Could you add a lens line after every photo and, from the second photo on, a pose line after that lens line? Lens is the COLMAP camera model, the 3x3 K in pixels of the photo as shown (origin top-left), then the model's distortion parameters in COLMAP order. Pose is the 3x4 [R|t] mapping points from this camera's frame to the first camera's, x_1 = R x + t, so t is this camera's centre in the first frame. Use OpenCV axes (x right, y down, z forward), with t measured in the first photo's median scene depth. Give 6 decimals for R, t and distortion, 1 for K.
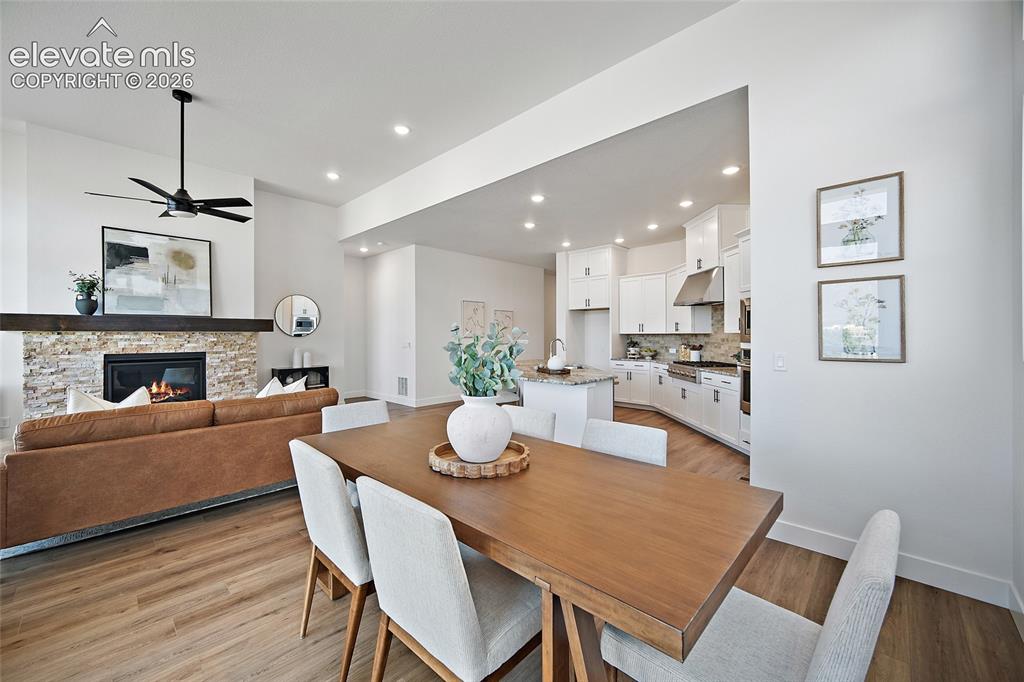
lens RADIAL K [[401.5, 0, 507.6], [0, 401.5, 334.8], [0, 0, 1]] dist [-0.003119, 0.000271]
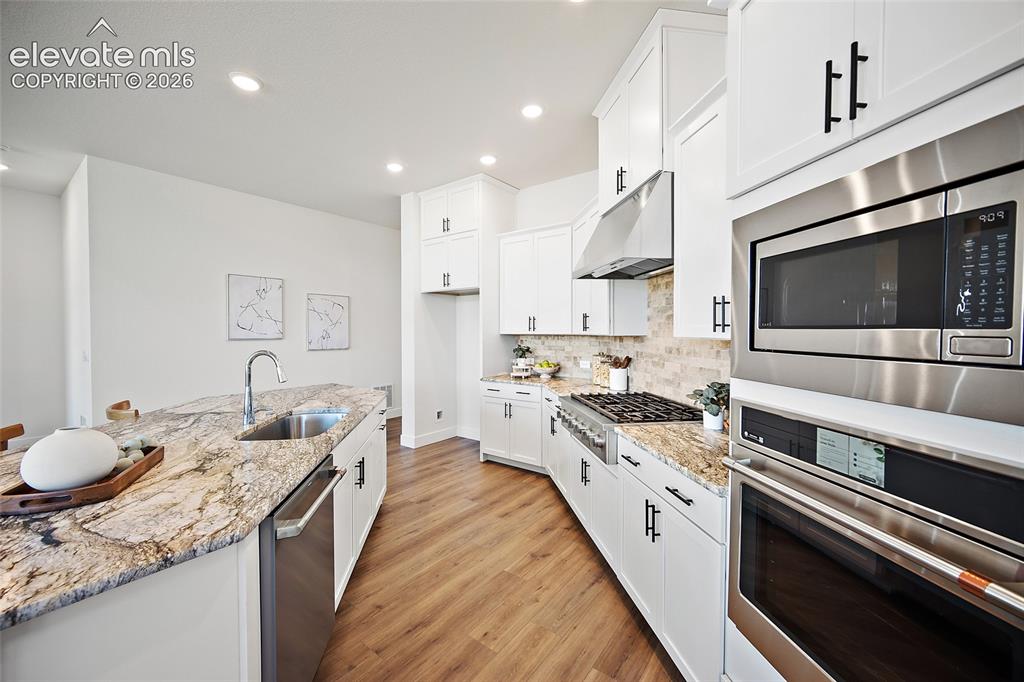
lens RADIAL K [[401.5, 0, 512.7], [0, 401.5, 339.3], [0, 0, 1]] dist [-0.003119, 0.000271]
pose [[0.992251, -0.001016, 0.124249, 0.293966], [-0.001755, 0.999752, 0.022192, -0.010213], [-0.124241, -0.022238, 0.992003, 0.552376]]
